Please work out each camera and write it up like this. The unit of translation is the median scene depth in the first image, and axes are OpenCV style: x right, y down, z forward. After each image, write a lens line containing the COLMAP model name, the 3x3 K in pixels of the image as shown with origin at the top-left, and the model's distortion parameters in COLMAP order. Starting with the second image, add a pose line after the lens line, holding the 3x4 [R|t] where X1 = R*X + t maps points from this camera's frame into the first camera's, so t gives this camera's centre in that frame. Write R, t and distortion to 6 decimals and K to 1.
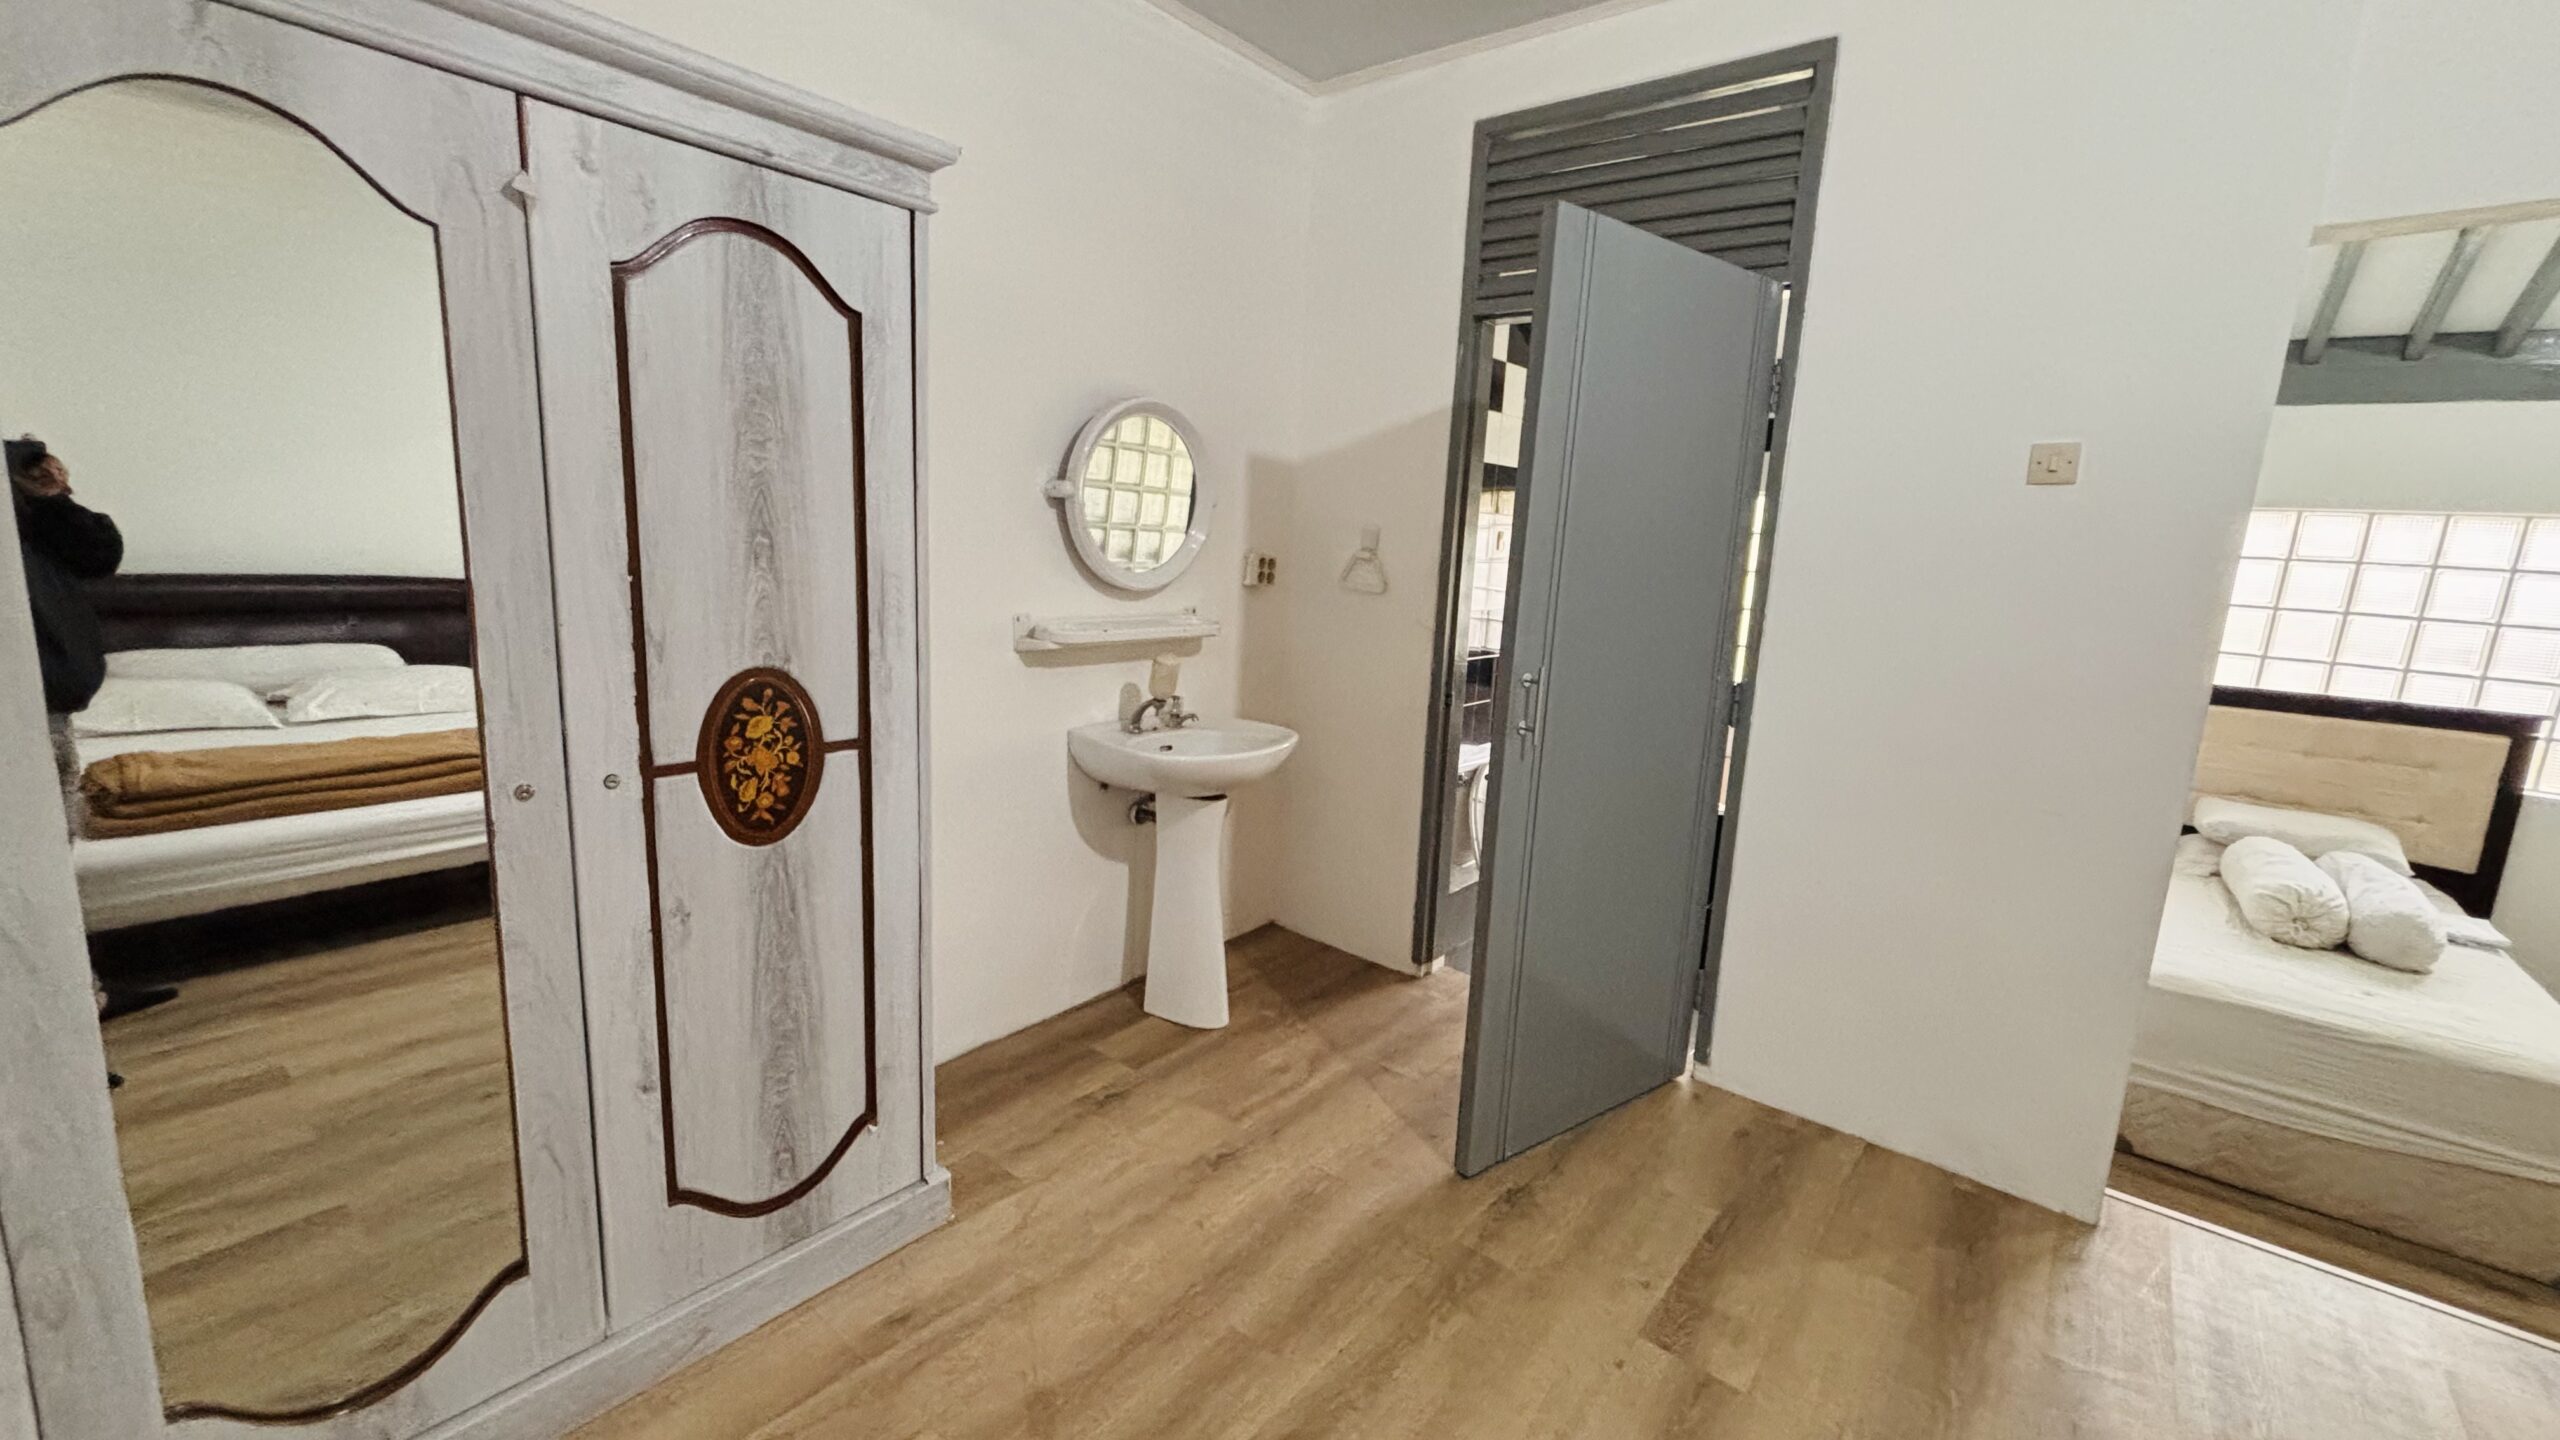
lens RADIAL K [[1034.9, 0, 1282.6], [0, 1034.9, 710.4], [0, 0, 1]] dist [-0.002542, -0.000224]
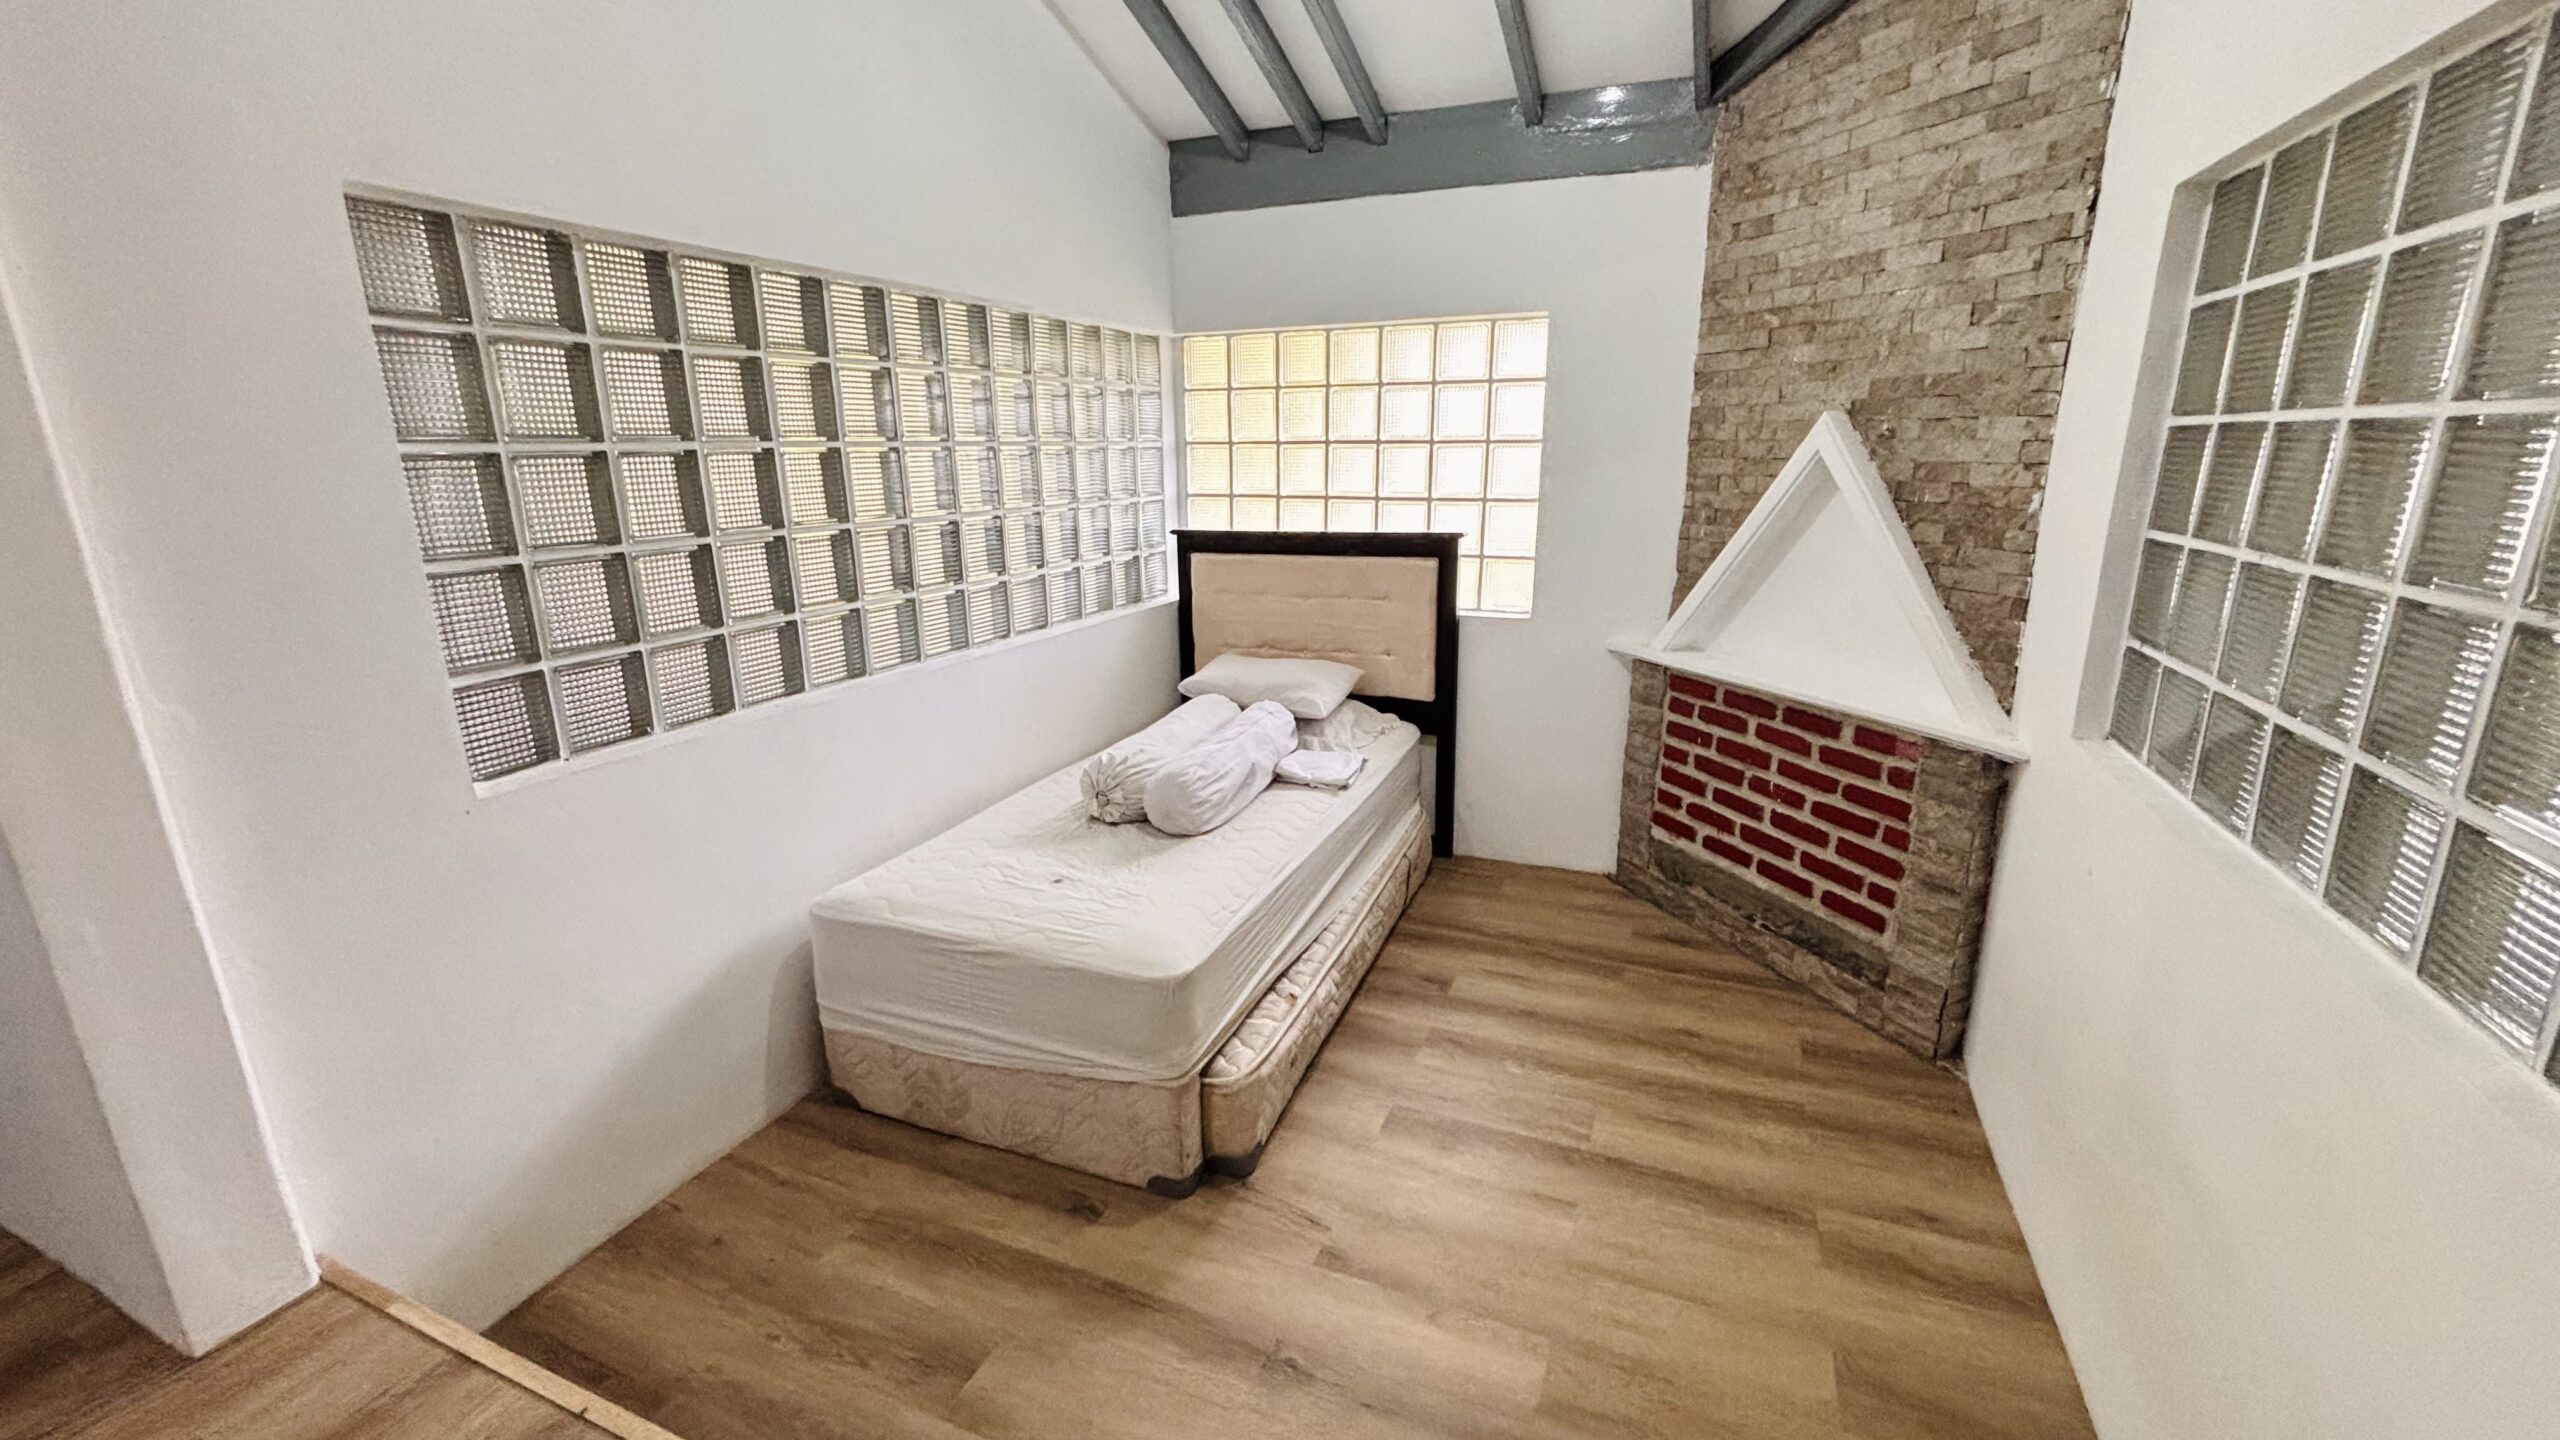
lens RADIAL K [[1034.9, 0, 1282.6], [0, 1034.9, 710.4], [0, 0, 1]] dist [-0.002542, -0.000224]
pose [[0.957760, -0.139752, 0.251326, 1.392907], [0.113369, 0.986685, 0.116624, 0.065742], [-0.264278, -0.083205, 0.960851, 0.152751]]
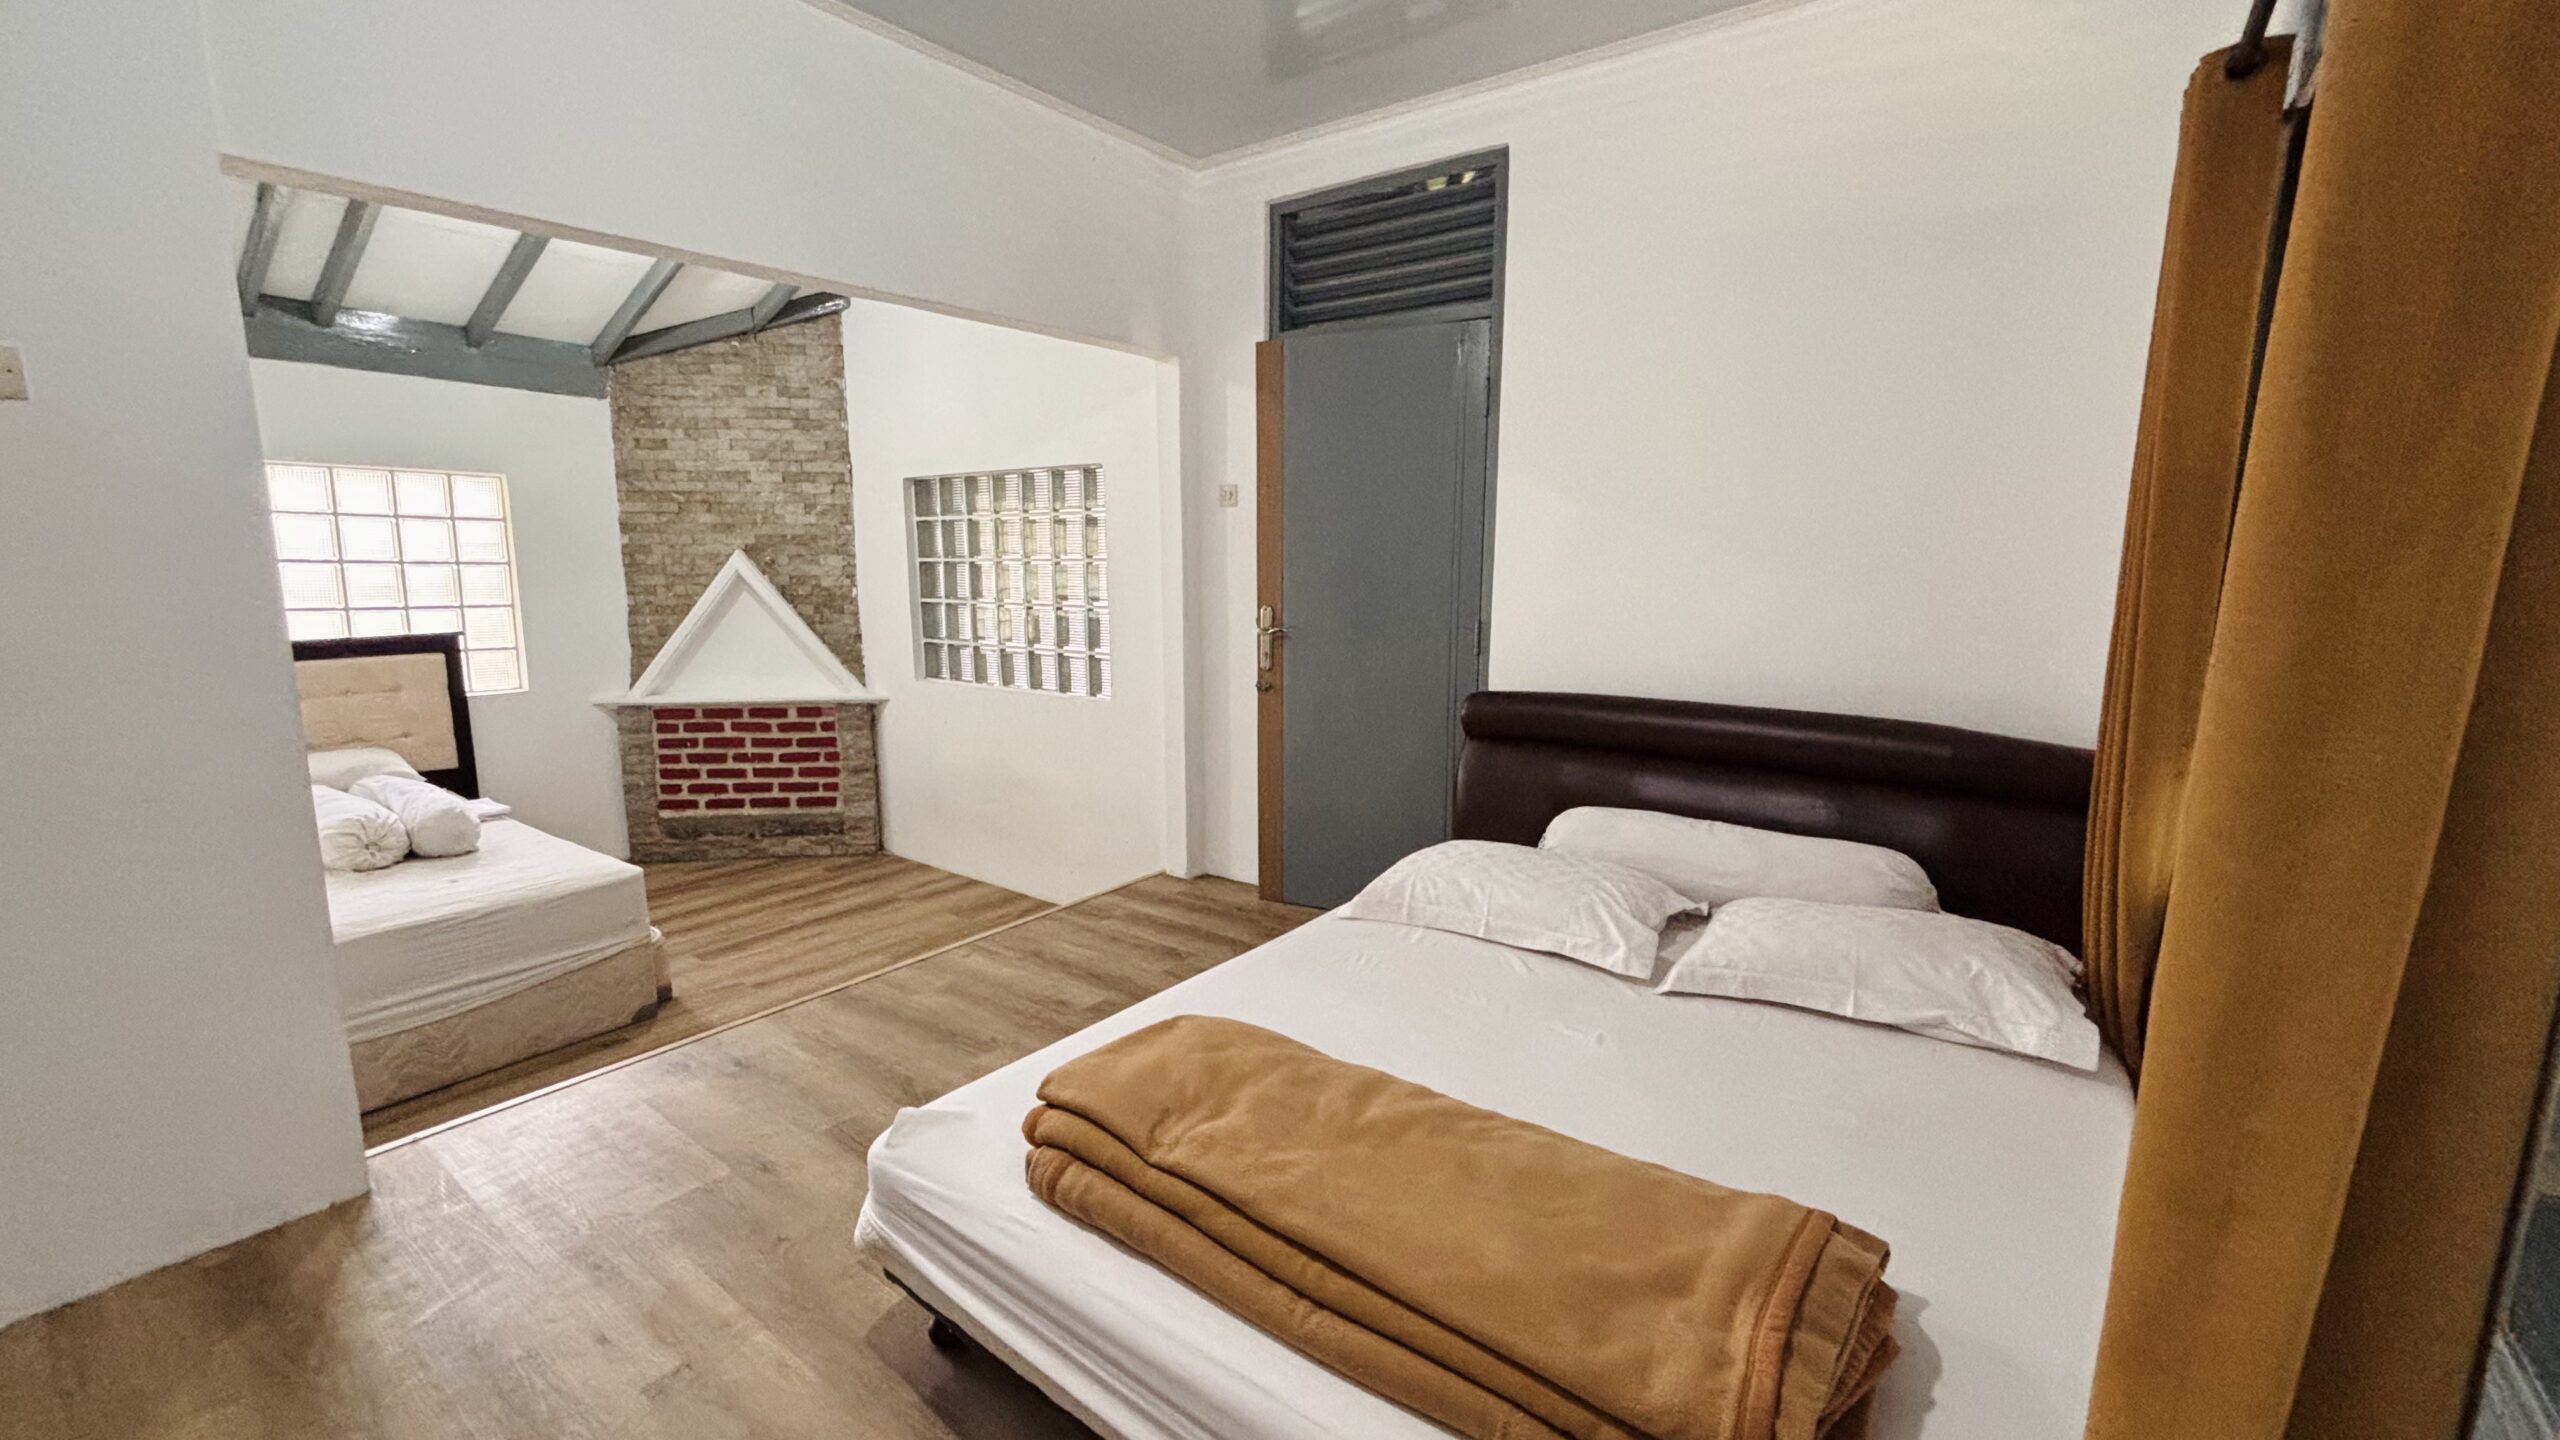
lens RADIAL K [[990.0, 0, 1280.0], [0, 990.0, 720.0], [0, 0, 1]] dist [0.013460, 0.000035]
pose [[-0.041793, -0.218028, 0.975047, -0.069067], [0.155608, 0.962571, 0.221908, -0.011977], [-0.986934, 0.160999, -0.006302, 0.050421]]
